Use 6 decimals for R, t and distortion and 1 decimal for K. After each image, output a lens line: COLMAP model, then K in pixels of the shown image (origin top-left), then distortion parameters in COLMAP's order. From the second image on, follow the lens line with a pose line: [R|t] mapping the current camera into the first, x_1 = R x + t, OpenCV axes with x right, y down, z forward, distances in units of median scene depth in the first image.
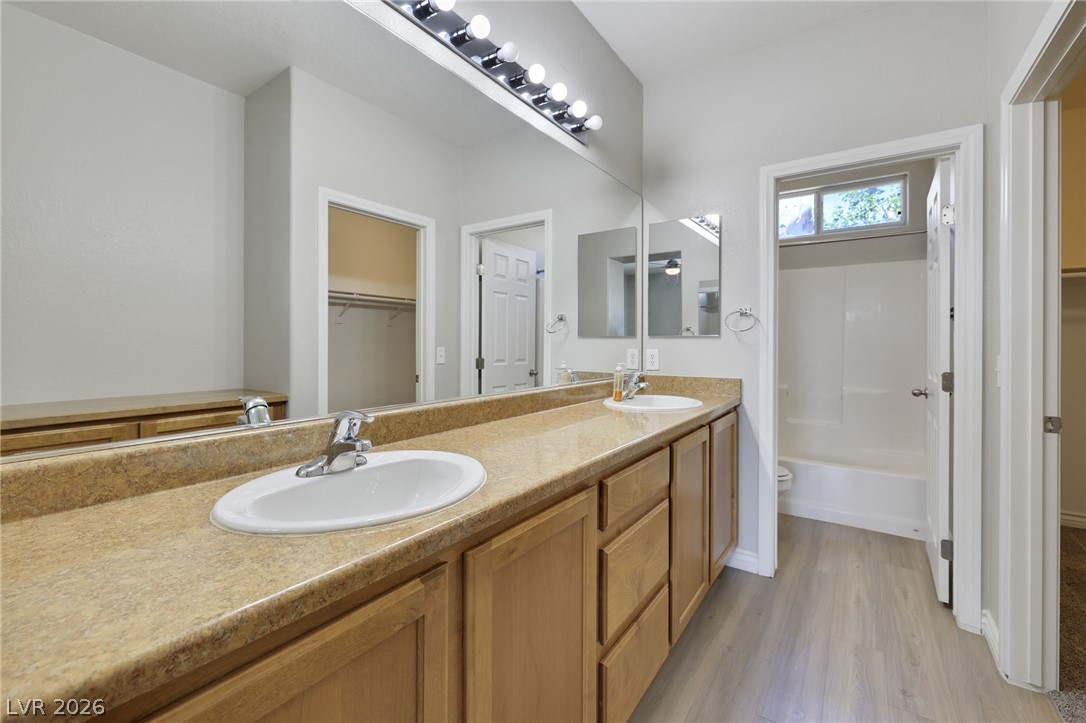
lens RADIAL K [[460.6, 0, 535.7], [0, 460.6, 342.0], [0, 0, 1]] dist [-0.002140, -0.000436]
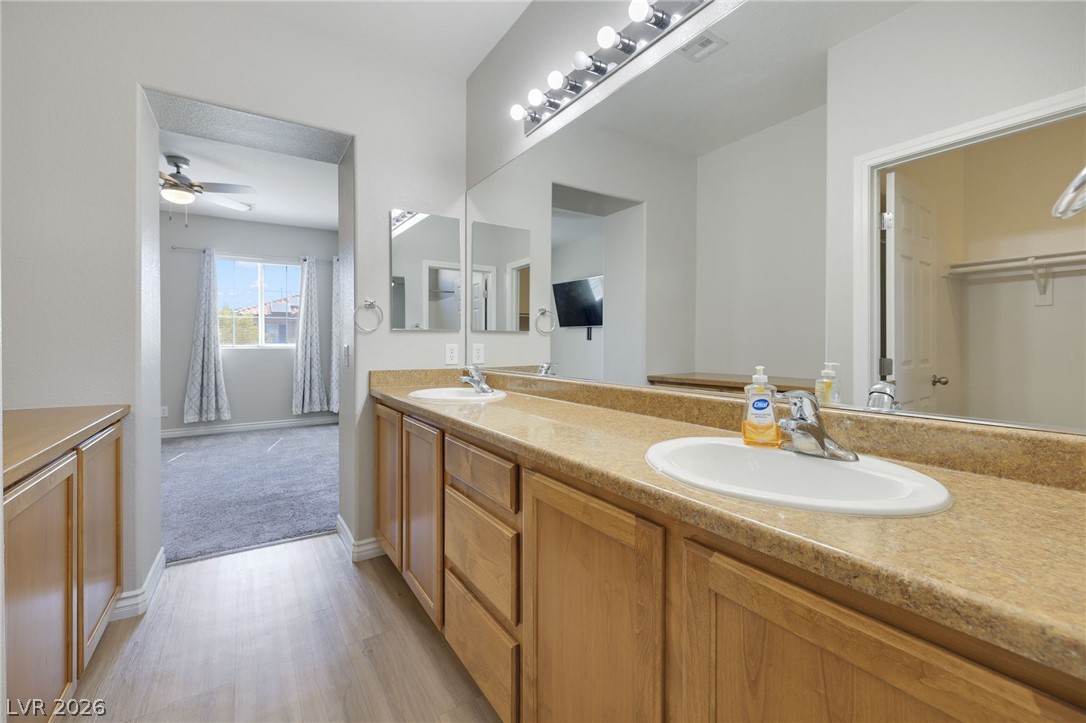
lens RADIAL K [[460.6, 0, 535.7], [0, 460.6, 342.0], [0, 0, 1]] dist [-0.002140, -0.000436]
pose [[-0.383121, -0.012813, -0.923609, 0.703355], [-0.000029, 0.999904, -0.013859, 0.080759], [0.923698, -0.005283, -0.383084, 0.878489]]
